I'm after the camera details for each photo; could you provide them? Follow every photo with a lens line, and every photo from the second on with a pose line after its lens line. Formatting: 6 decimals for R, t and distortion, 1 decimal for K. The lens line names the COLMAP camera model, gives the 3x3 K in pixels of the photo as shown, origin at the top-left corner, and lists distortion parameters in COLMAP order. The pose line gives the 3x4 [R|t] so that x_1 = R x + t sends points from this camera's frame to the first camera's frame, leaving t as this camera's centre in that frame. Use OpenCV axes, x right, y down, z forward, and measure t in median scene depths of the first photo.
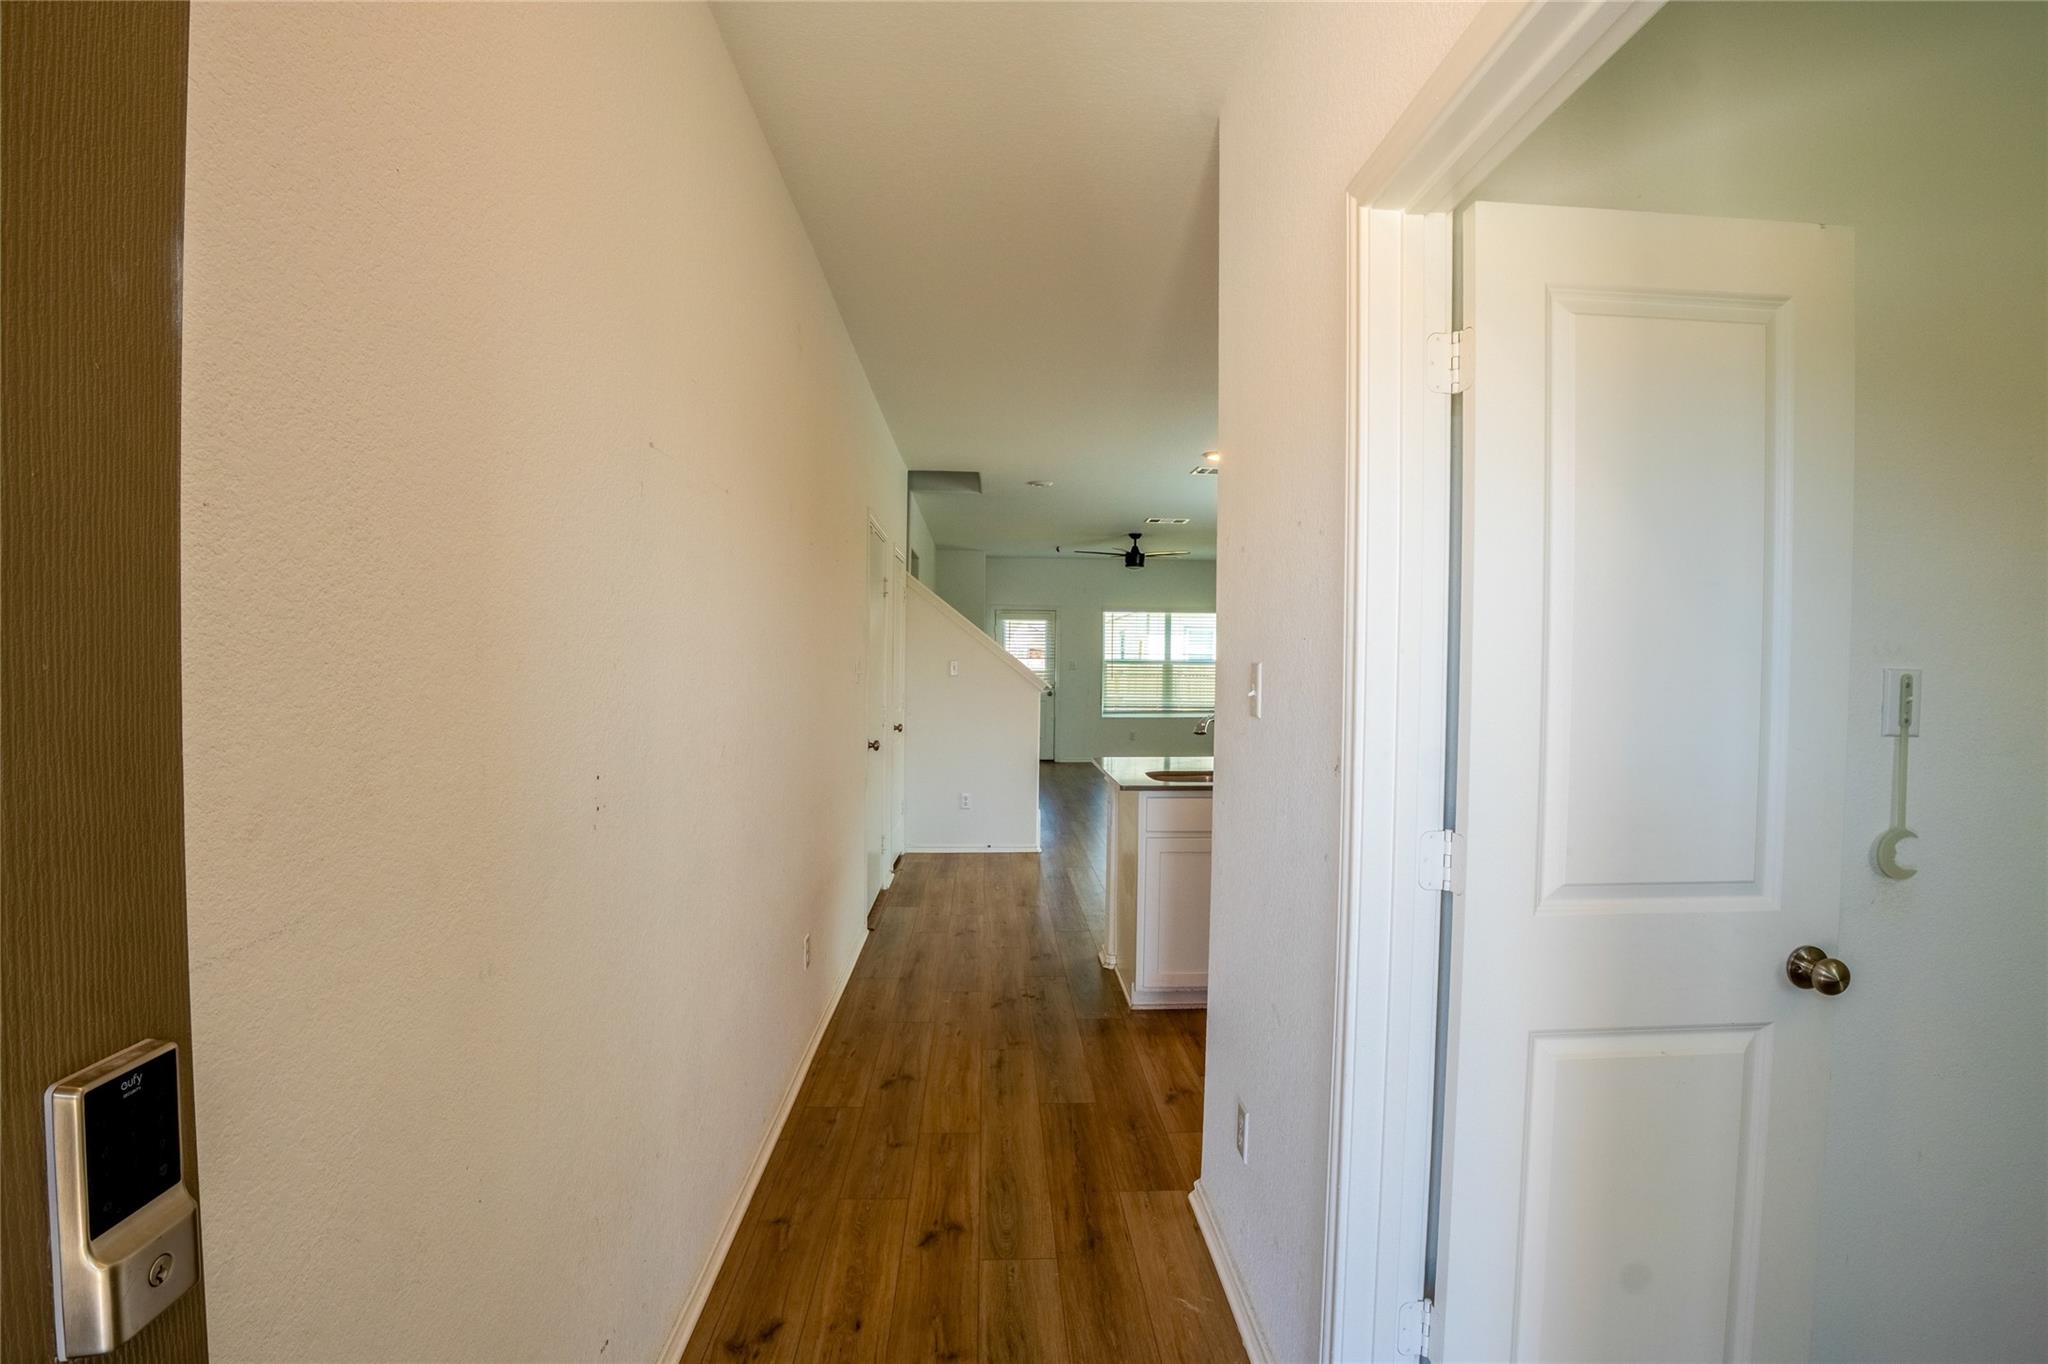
lens RADIAL K [[968.5, 0, 1024.0], [0, 968.5, 682.0], [0, 0, 1]] dist [-0.065174, 0.012556]
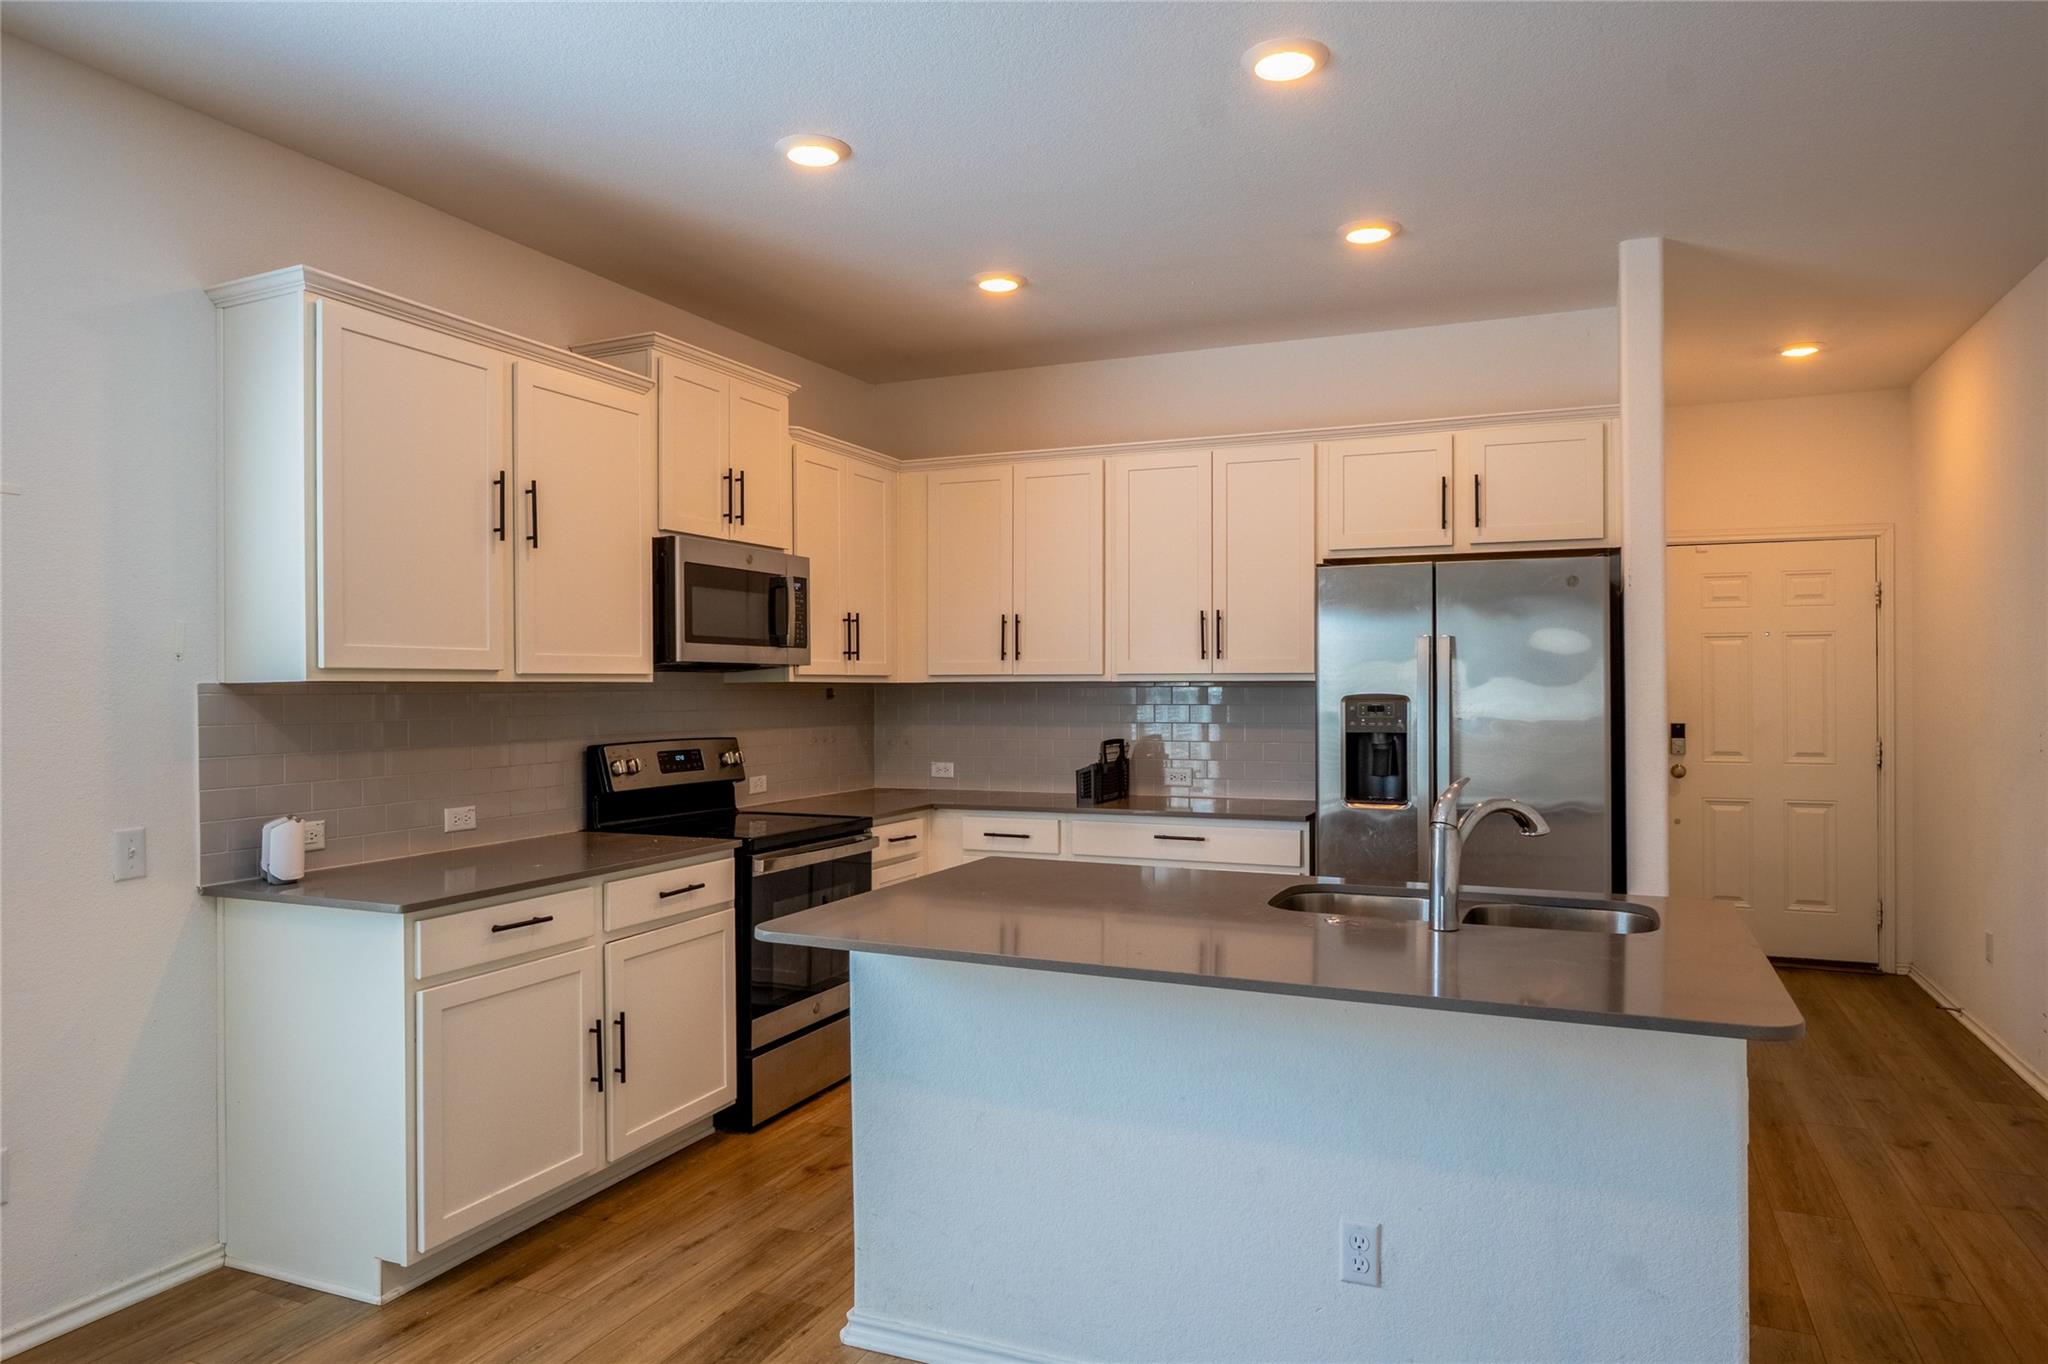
lens RADIAL K [[1305.2, 0, 1024.0], [0, 1305.2, 682.0], [0, 0, 1]] dist [-0.011090, 0.003277]
pose [[-0.904785, -0.004611, 0.425844, 0.066311], [0.006619, 0.999668, 0.024886, -0.017805], [-0.425817, 0.025335, -0.904454, 0.818830]]
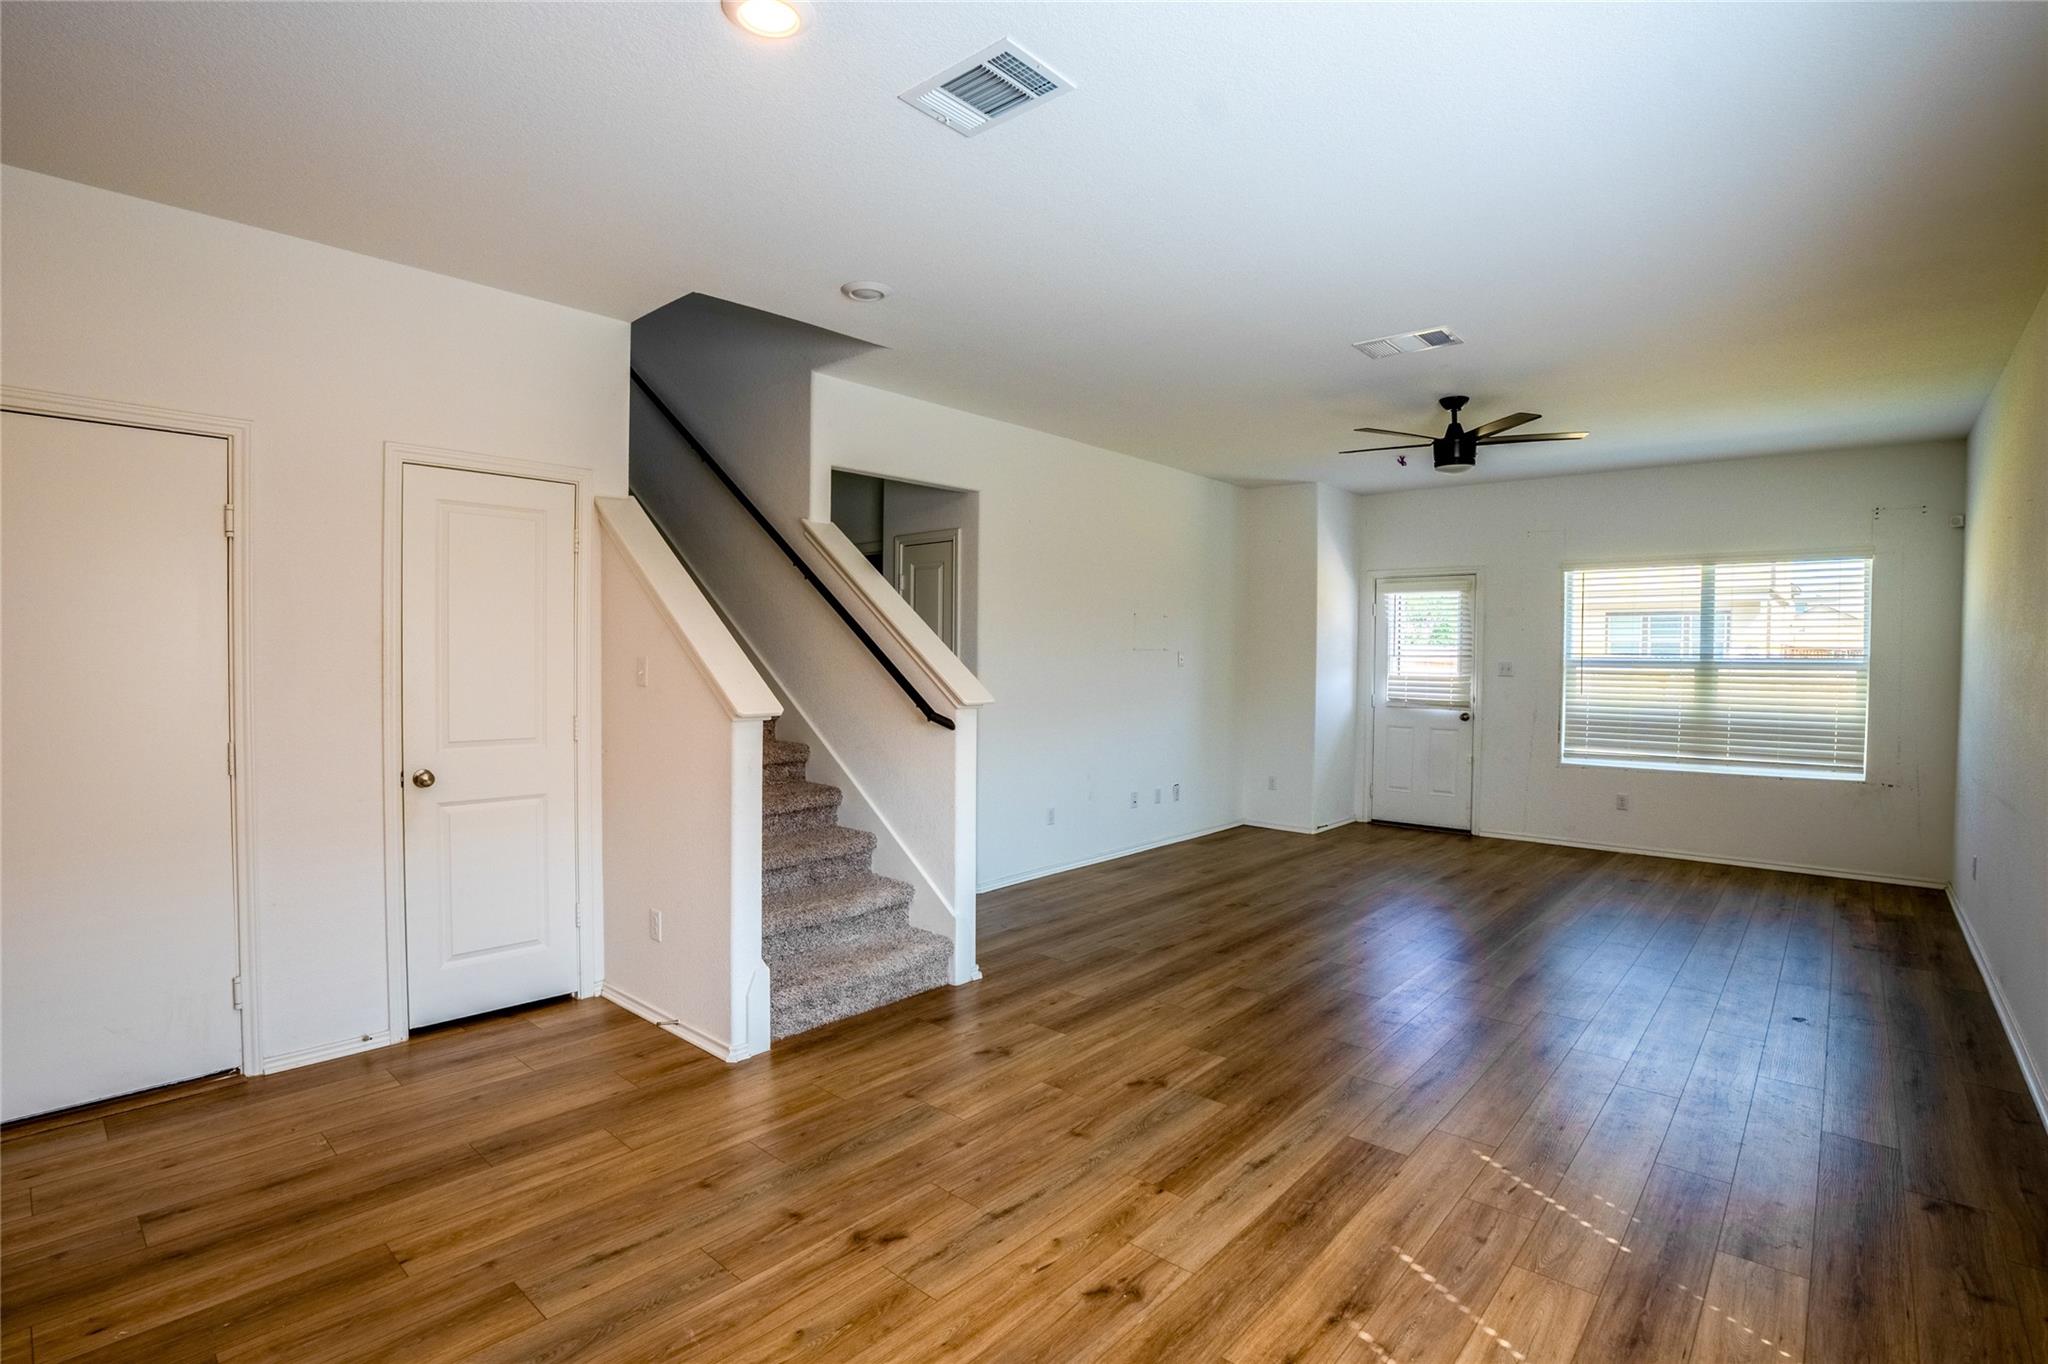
lens RADIAL K [[968.5, 0, 1024.0], [0, 968.5, 682.0], [0, 0, 1]] dist [-0.065174, 0.012556]
pose [[0.723707, 0.013282, -0.689979, 0.365204], [-0.015154, 0.999880, 0.003352, -0.010888], [0.689941, 0.008030, 0.723822, 0.633775]]
